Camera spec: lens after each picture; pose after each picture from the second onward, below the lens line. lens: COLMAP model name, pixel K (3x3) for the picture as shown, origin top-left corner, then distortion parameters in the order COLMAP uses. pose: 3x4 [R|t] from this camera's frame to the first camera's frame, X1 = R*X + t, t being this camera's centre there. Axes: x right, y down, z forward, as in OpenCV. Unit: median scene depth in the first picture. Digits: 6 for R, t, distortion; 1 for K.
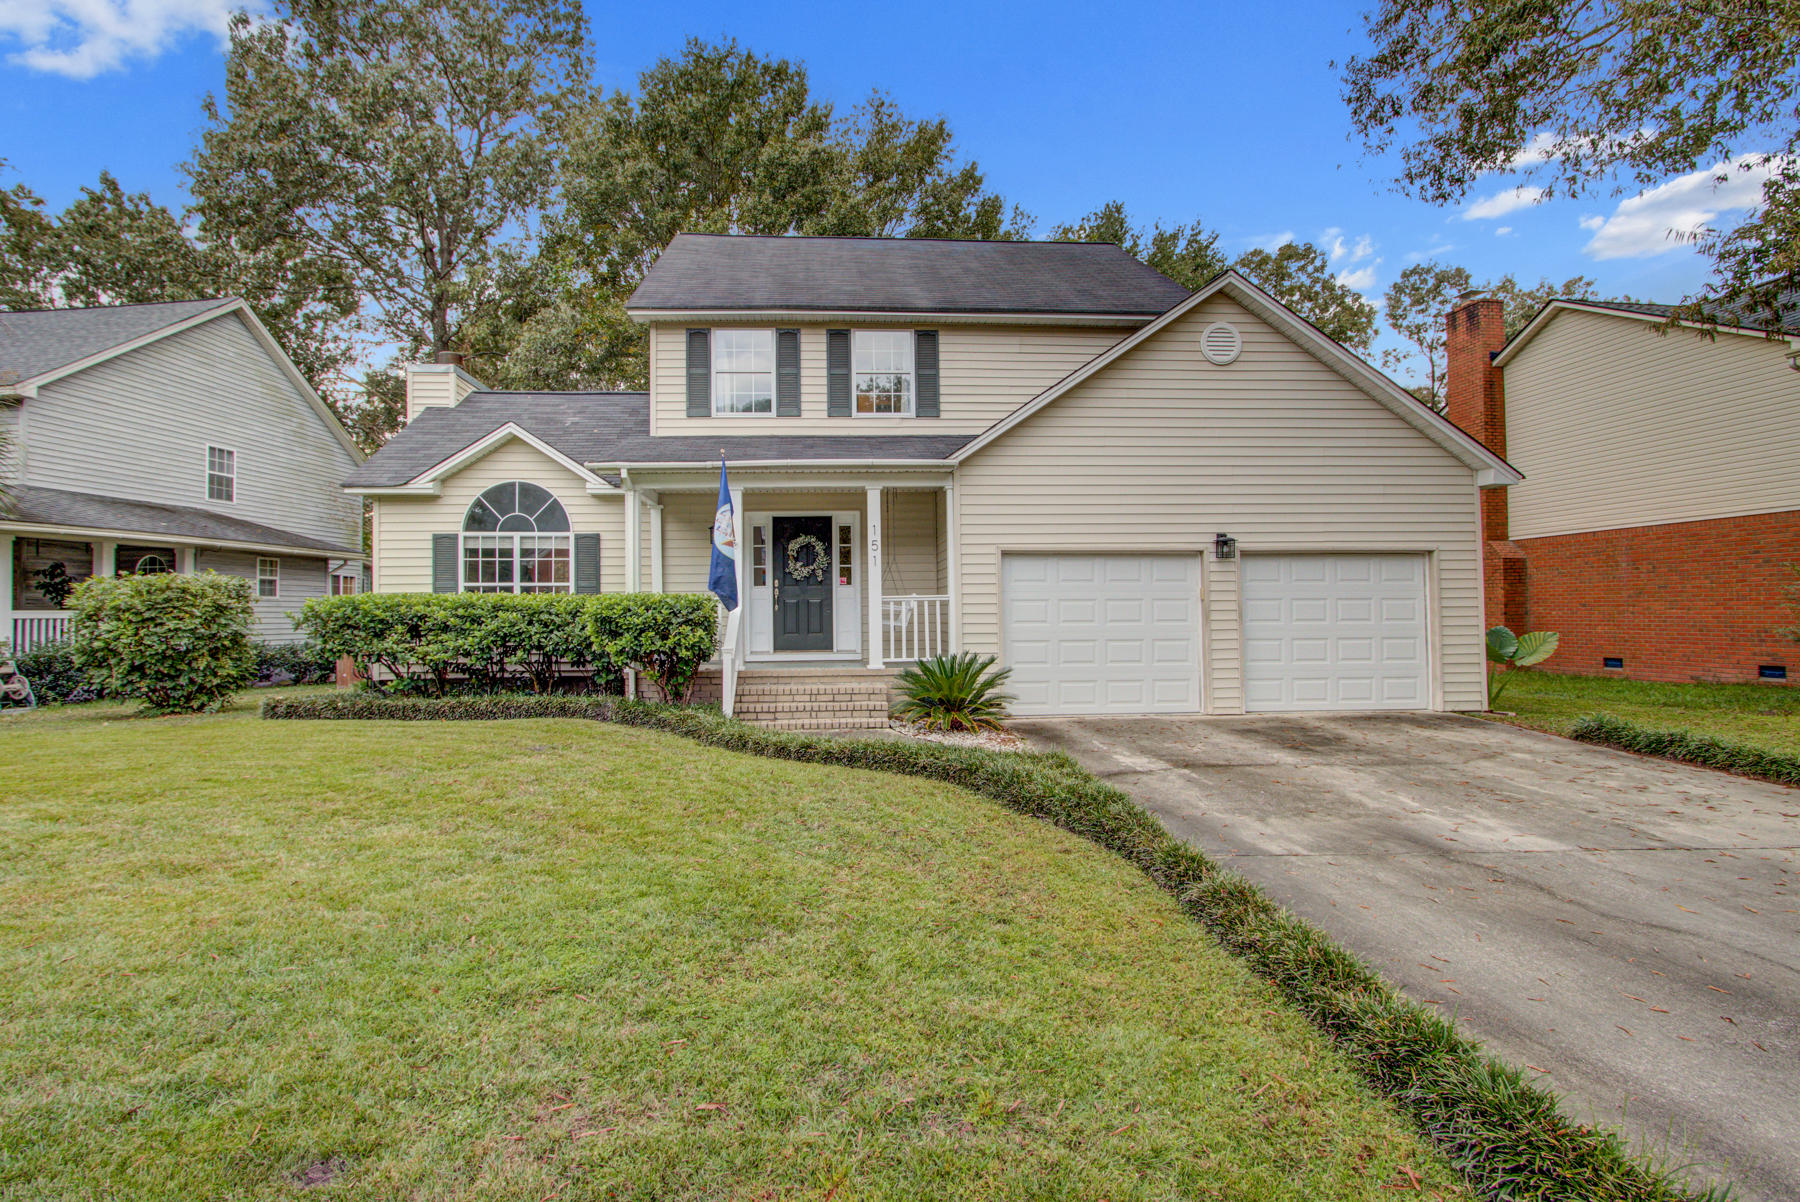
lens RADIAL K [[752.2, 0, 891.1], [0, 752.2, 576.1], [0, 0, 1]] dist [0.000368, -0.001225]
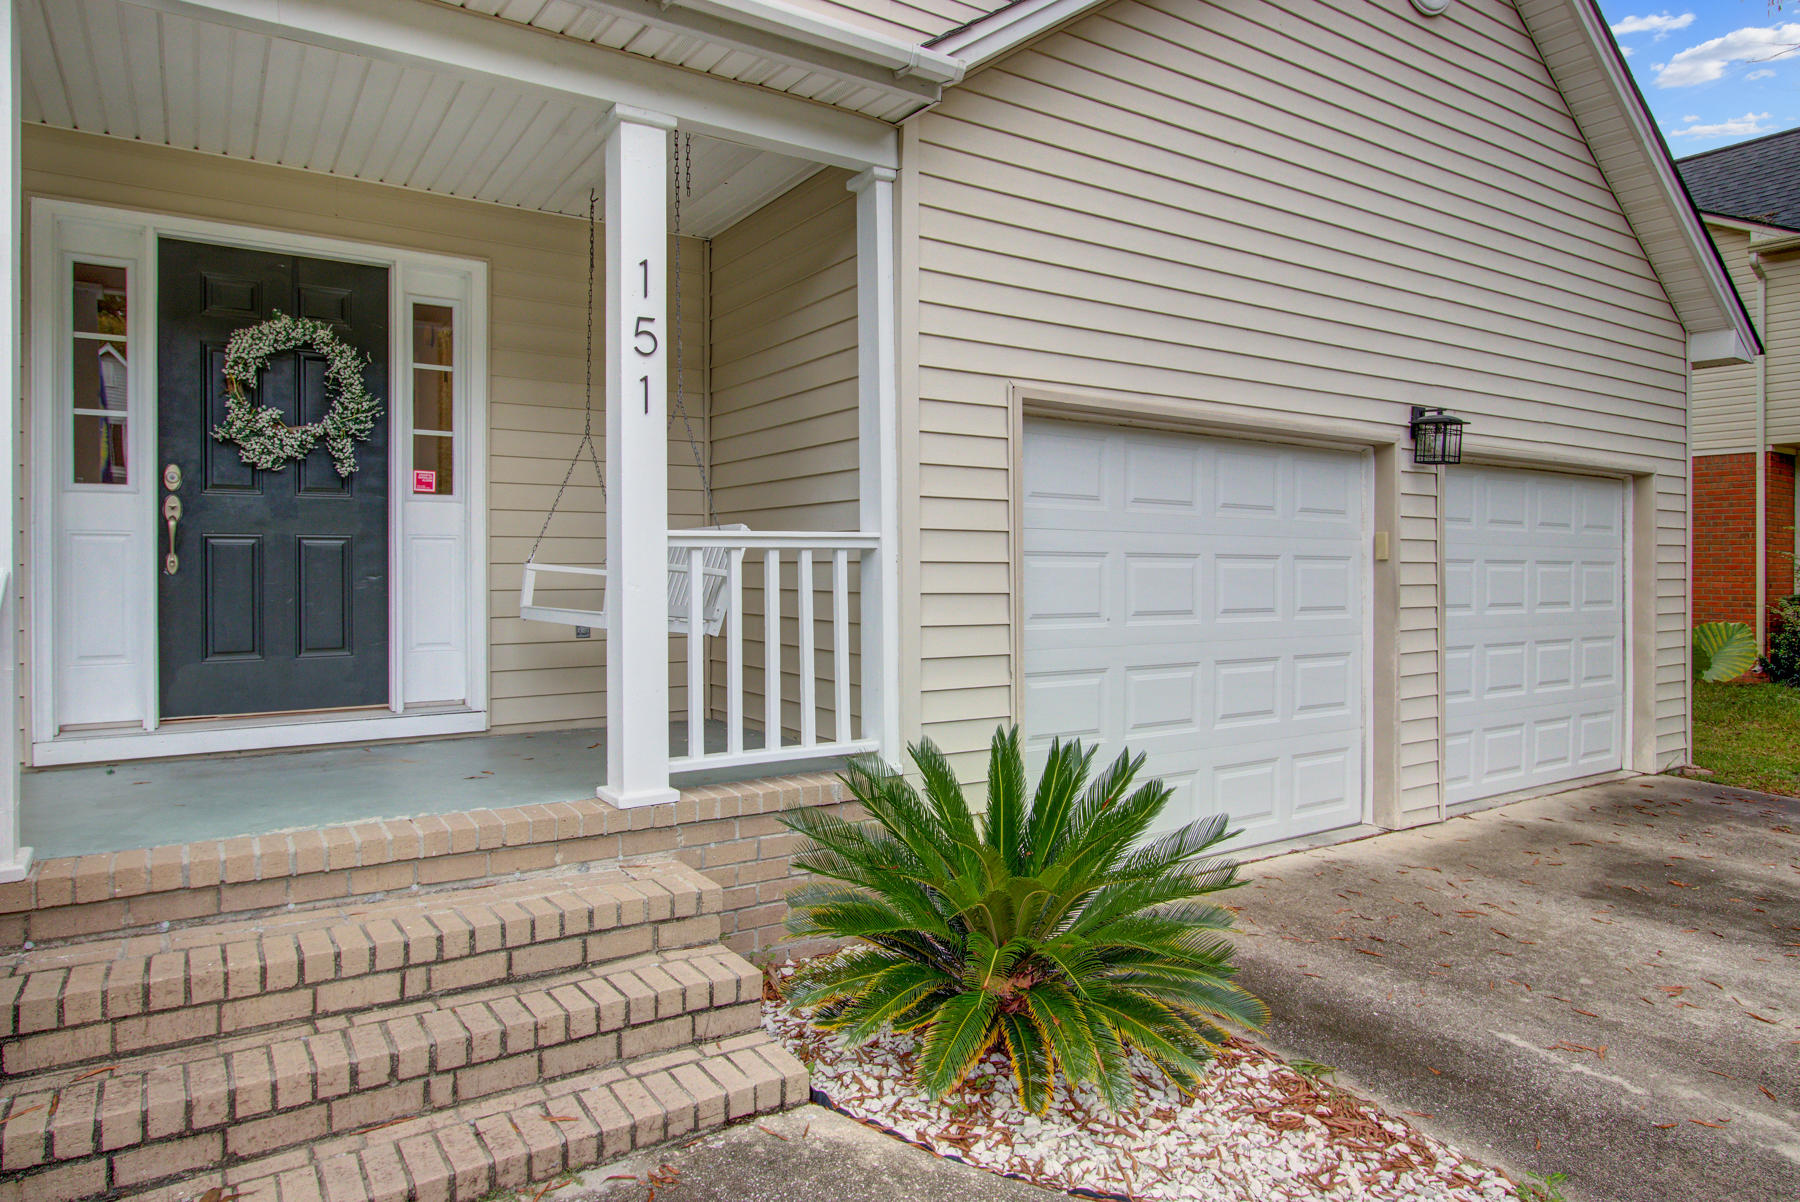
lens RADIAL K [[1047.1, 0, 877.9], [0, 1047.1, 562.9], [0, 0, 1]] dist [-0.019401, -0.002015]
pose [[0.882628, 0.013134, 0.469888, -0.104268], [-0.033268, 0.998848, 0.034572, 0.020041], [-0.468893, -0.046147, 0.882049, 0.549096]]
